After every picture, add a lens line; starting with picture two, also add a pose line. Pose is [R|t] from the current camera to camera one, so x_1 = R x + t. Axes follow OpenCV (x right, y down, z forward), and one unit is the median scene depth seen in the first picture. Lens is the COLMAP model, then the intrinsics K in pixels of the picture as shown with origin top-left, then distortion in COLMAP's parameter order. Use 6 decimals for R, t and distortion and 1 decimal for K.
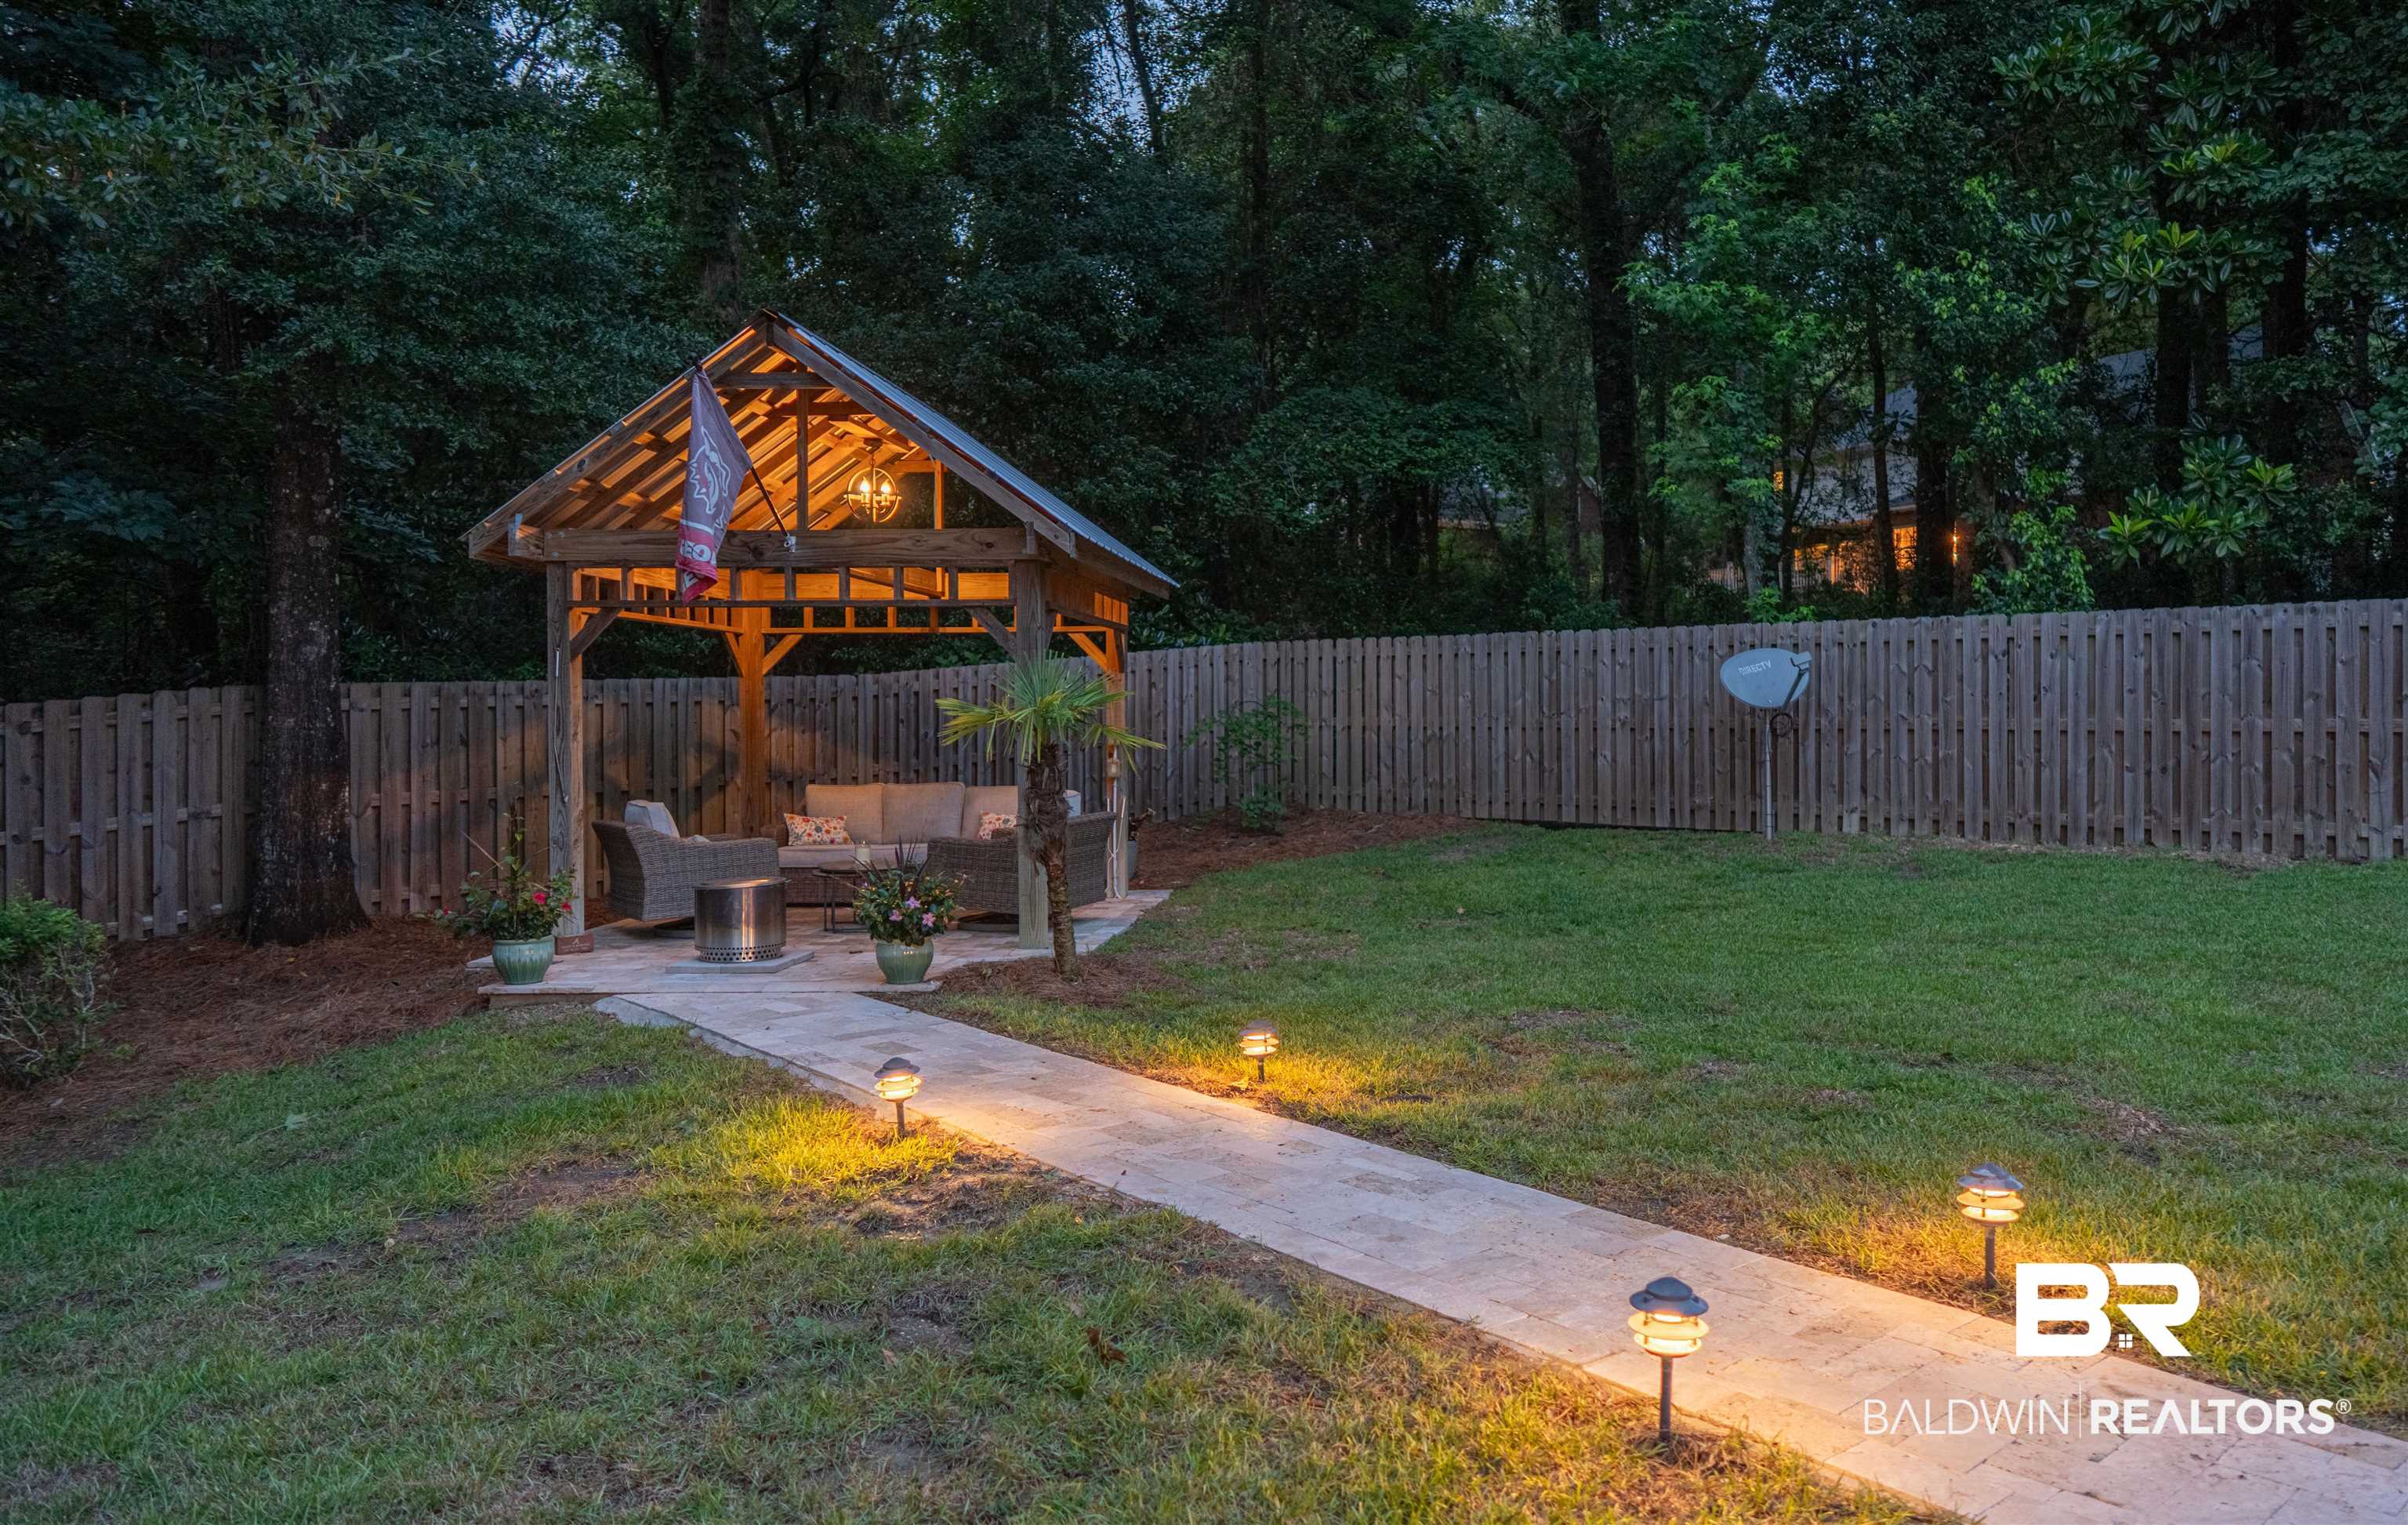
lens RADIAL K [[1687.0, 0, 1379.1], [0, 1687.0, 713.8], [0, 0, 1]] dist [-0.007530, 0.004556]
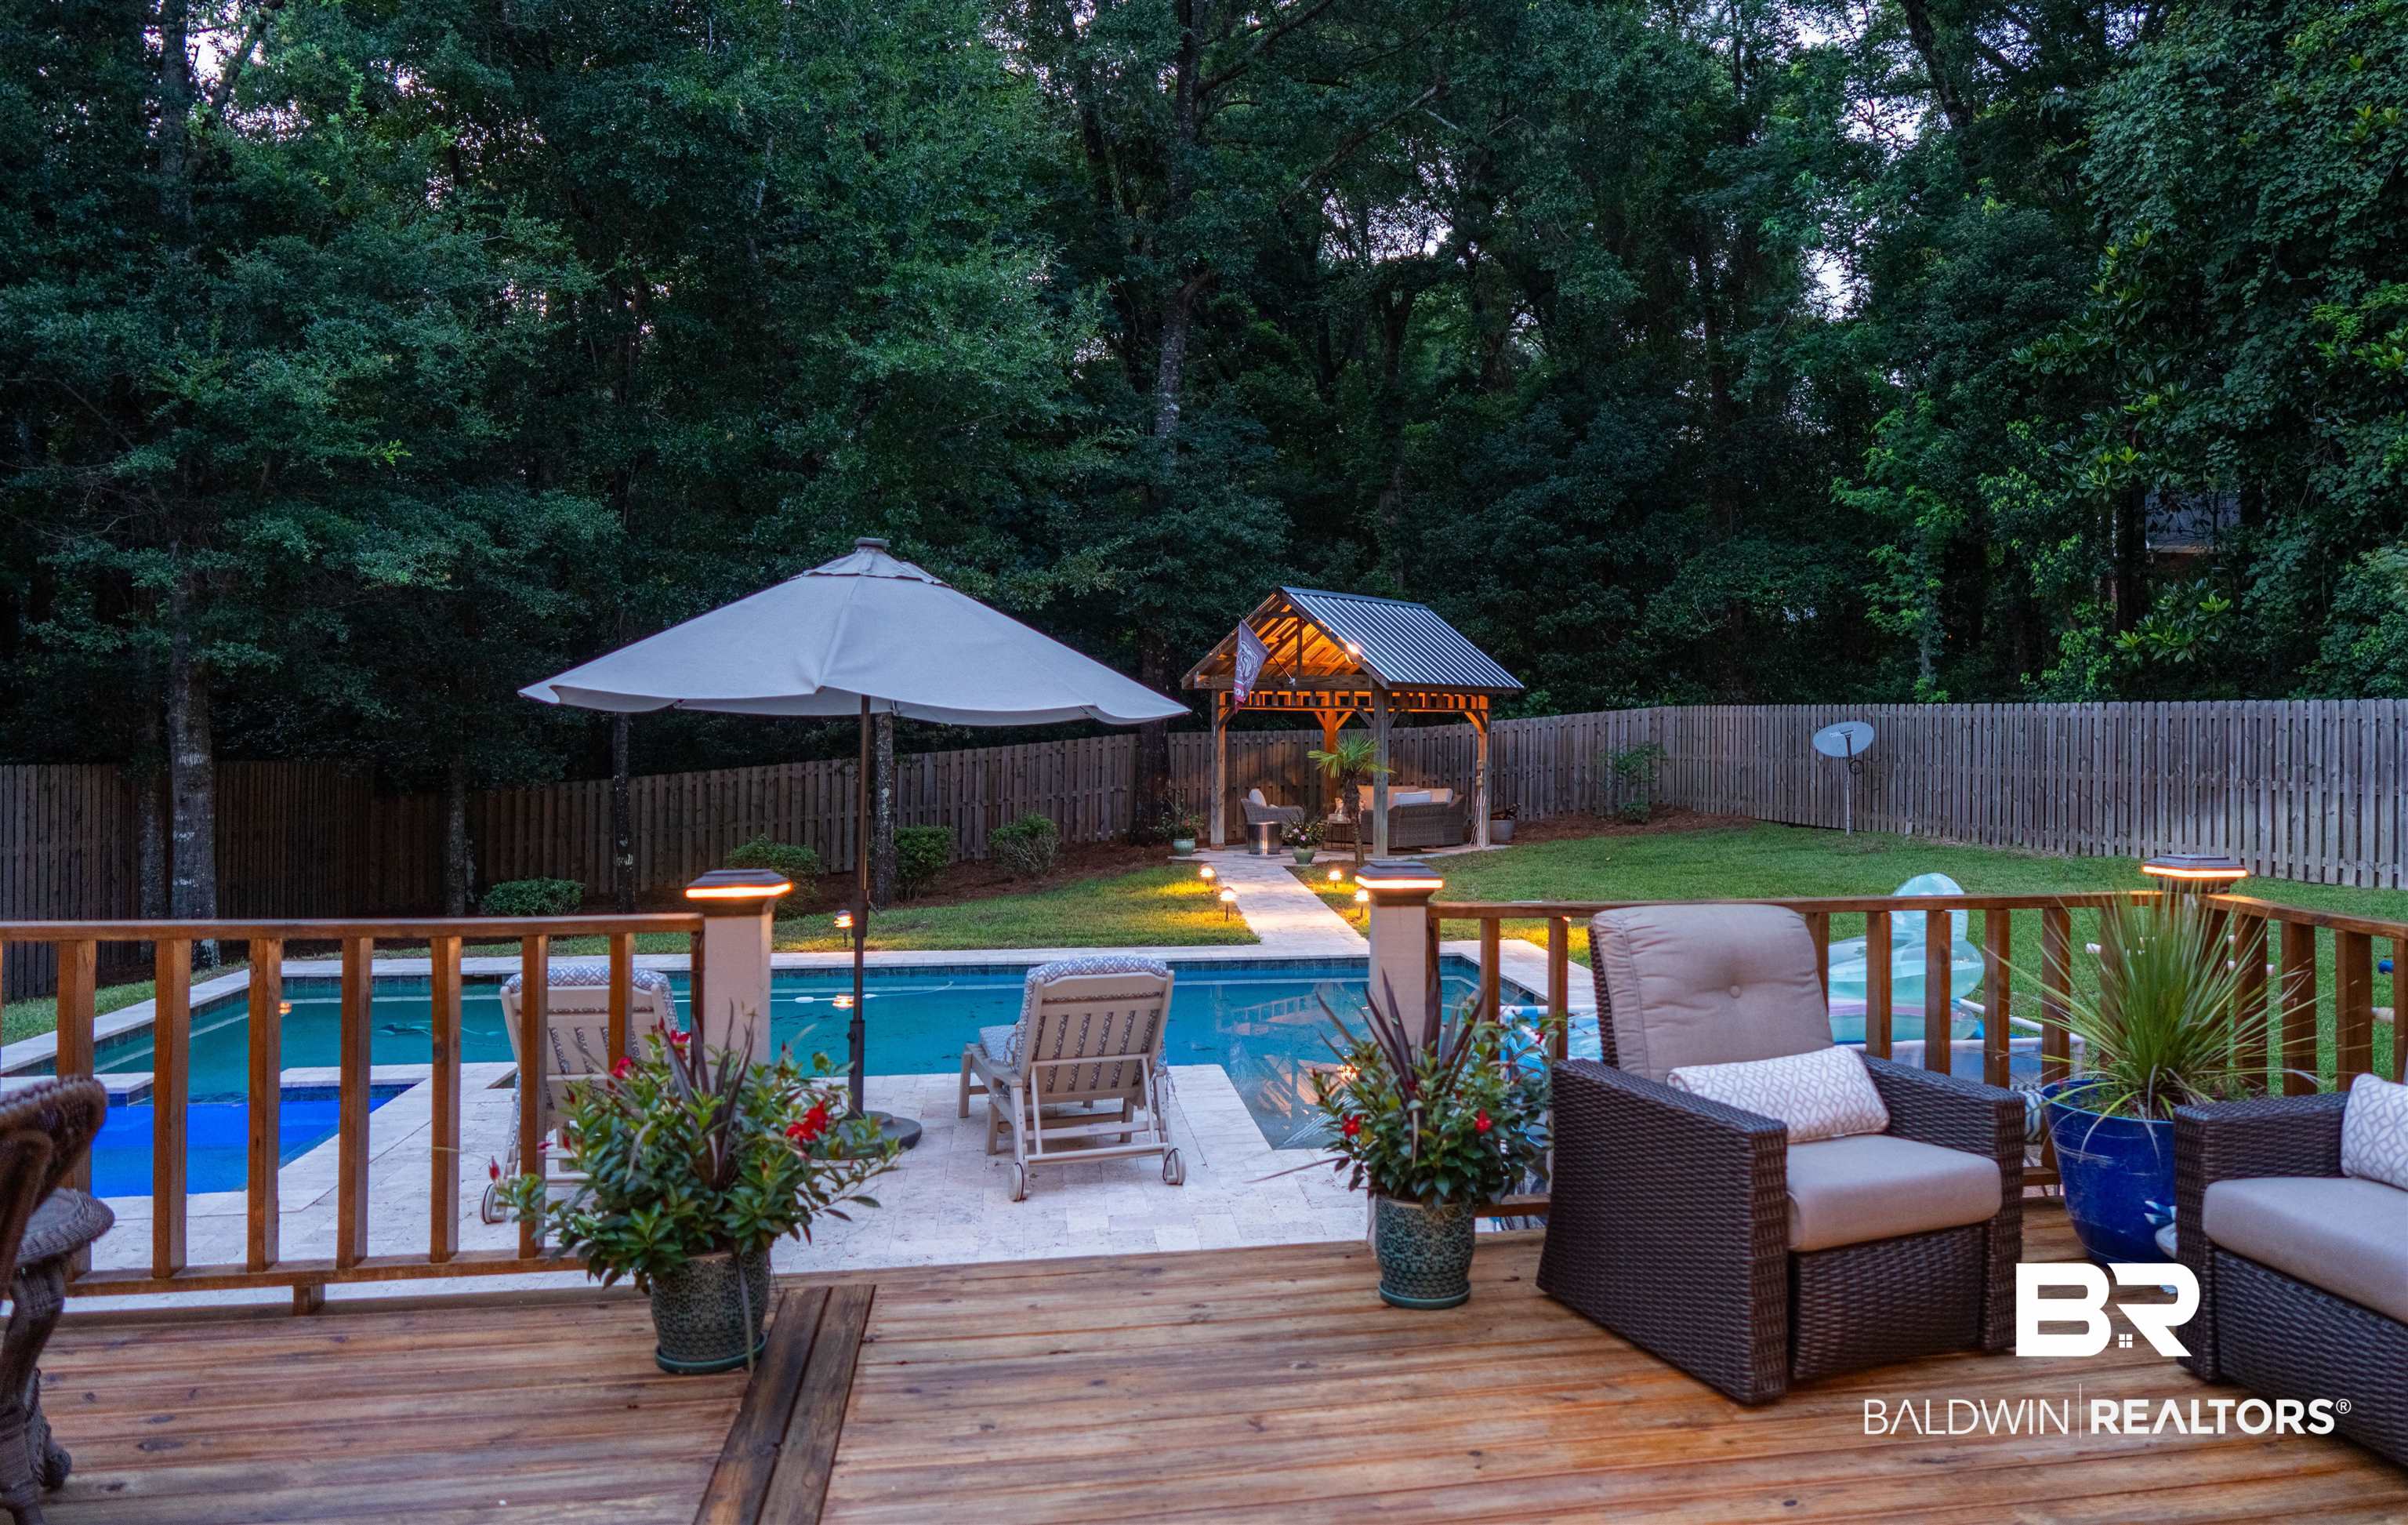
lens RADIAL K [[1687.0, 0, 1379.1], [0, 1687.0, 713.8], [0, 0, 1]] dist [-0.007530, 0.004556]
pose [[0.847548, 0.008593, -0.530649, 0.811973], [-0.011964, 0.999924, -0.002916, -0.040527], [0.530584, 0.008820, 0.847586, -0.756927]]
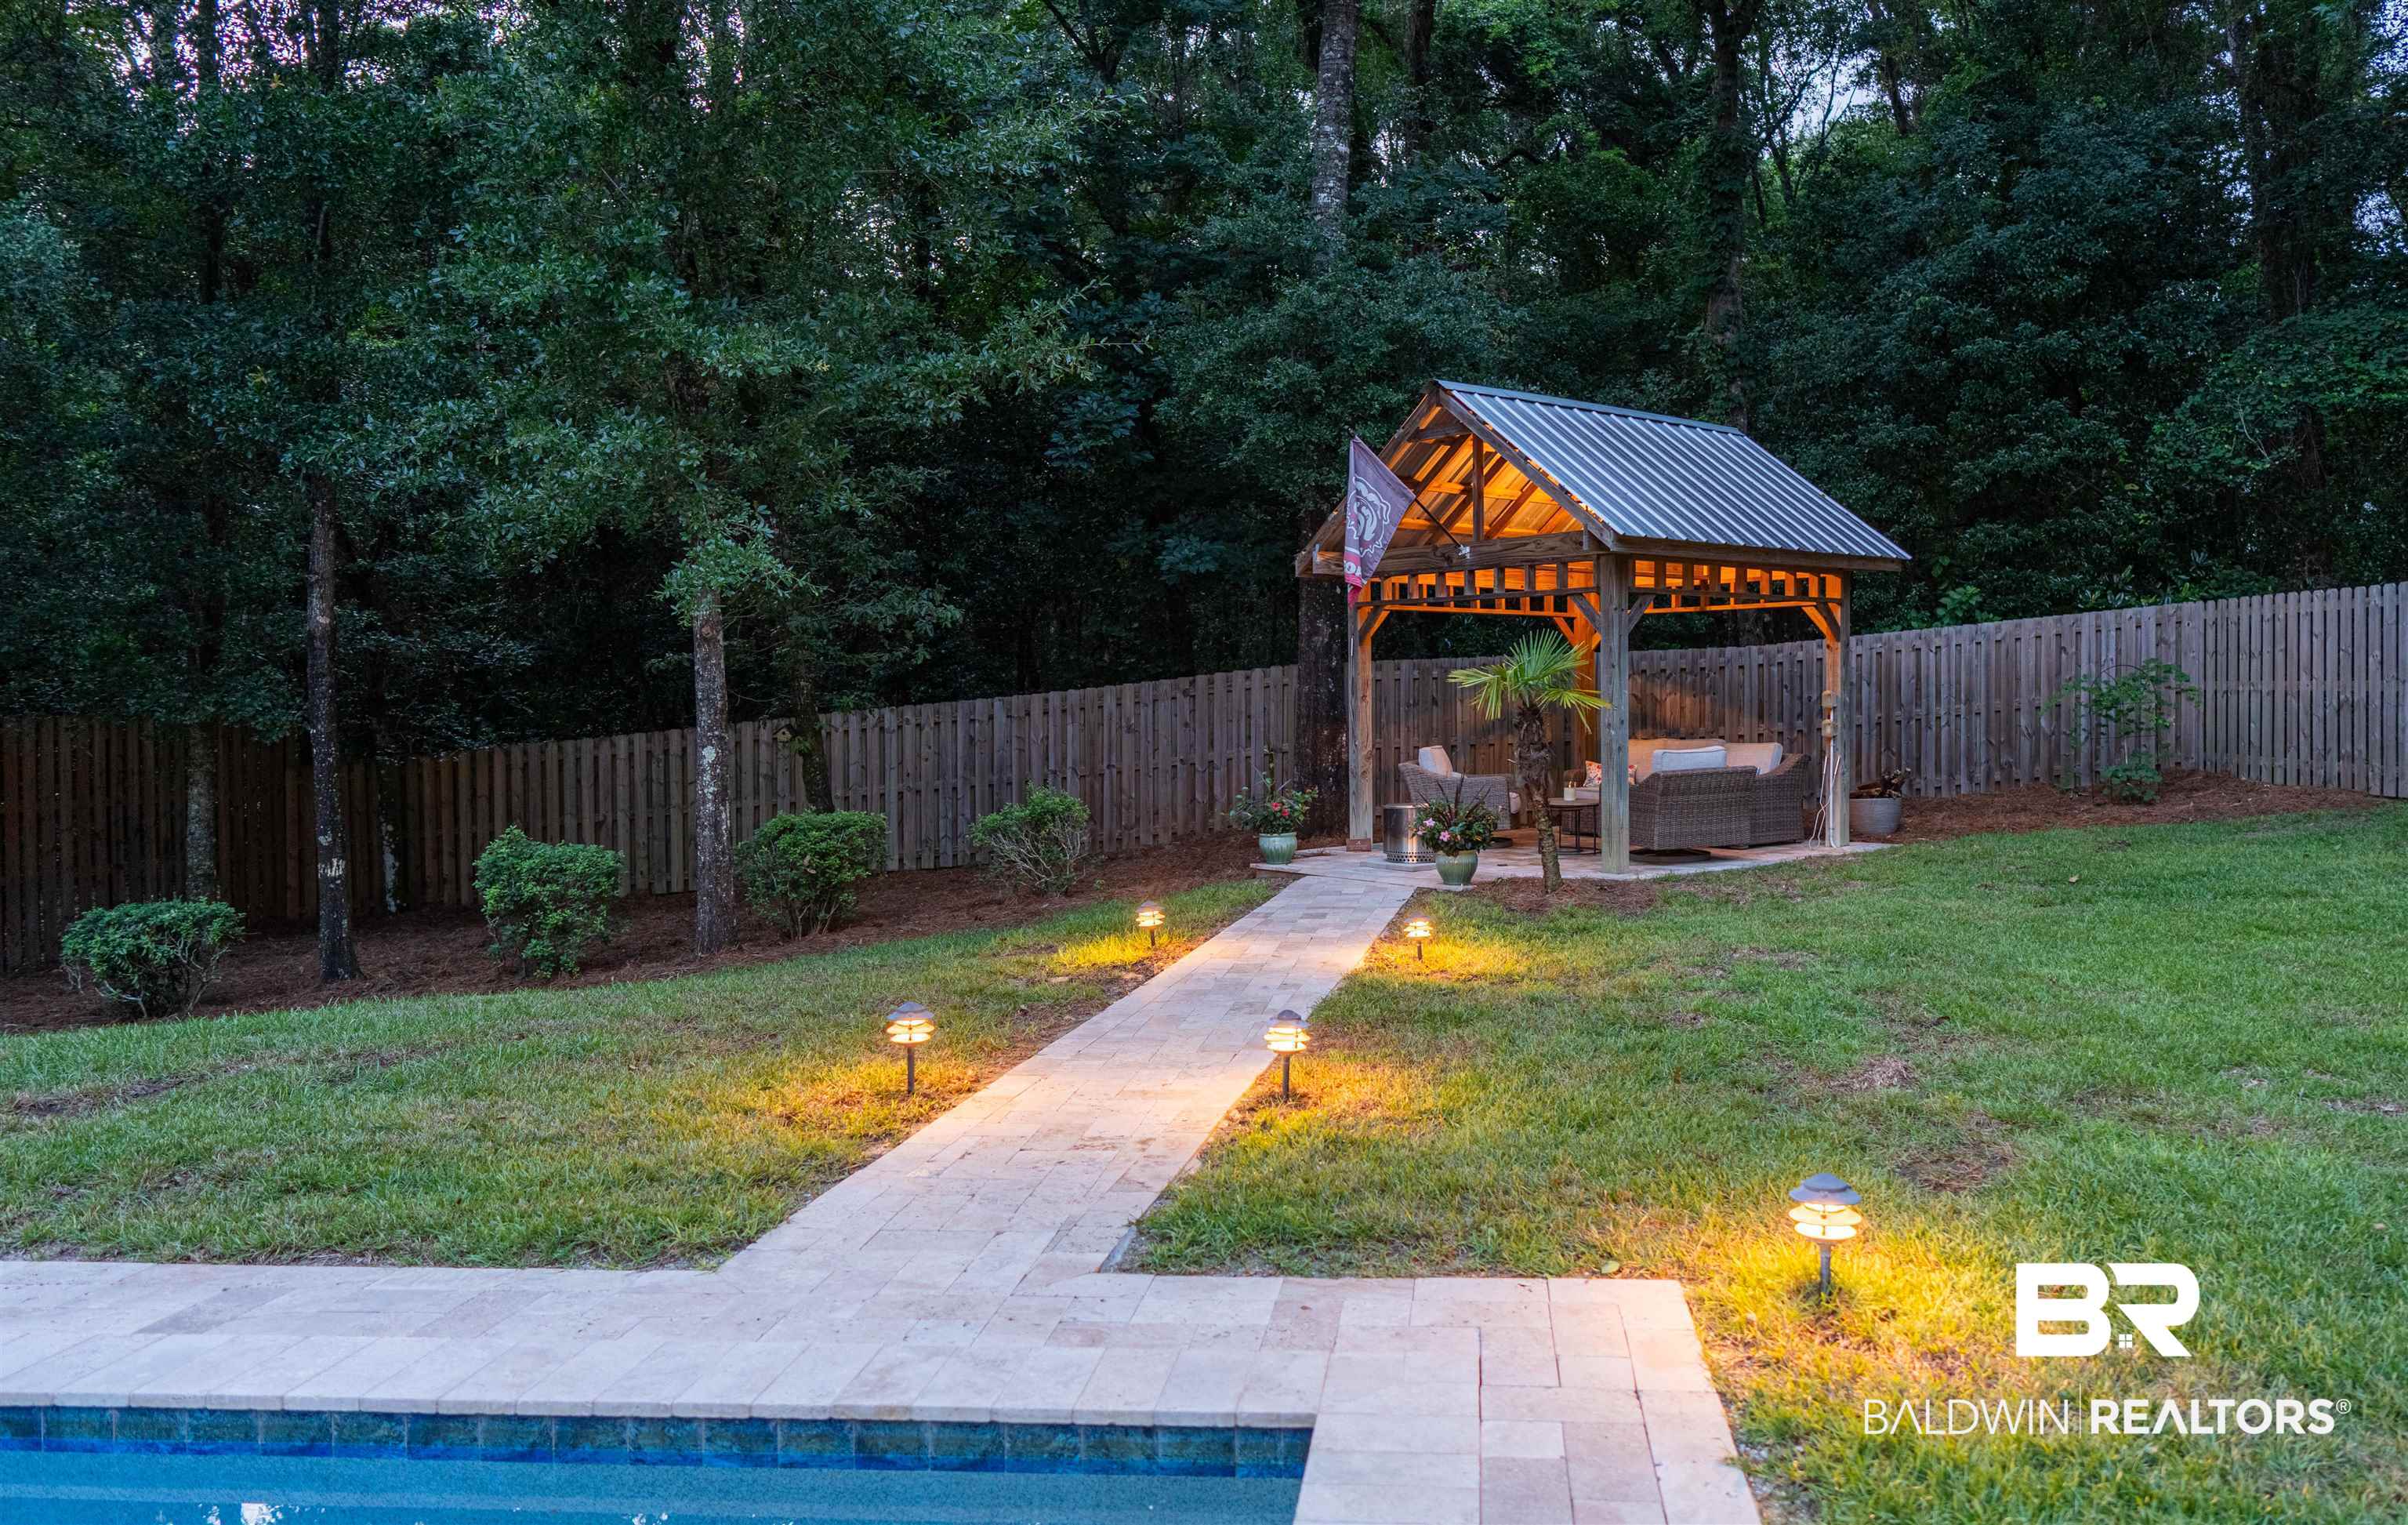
lens RADIAL K [[1687.0, 0, 1379.1], [0, 1687.0, 713.8], [0, 0, 1]] dist [-0.007530, 0.004556]
pose [[0.675780, 0.009080, -0.737047, 0.466380], [0.005762, 0.999829, 0.017600, 0.001449], [0.737081, -0.016141, 0.675612, 0.044768]]
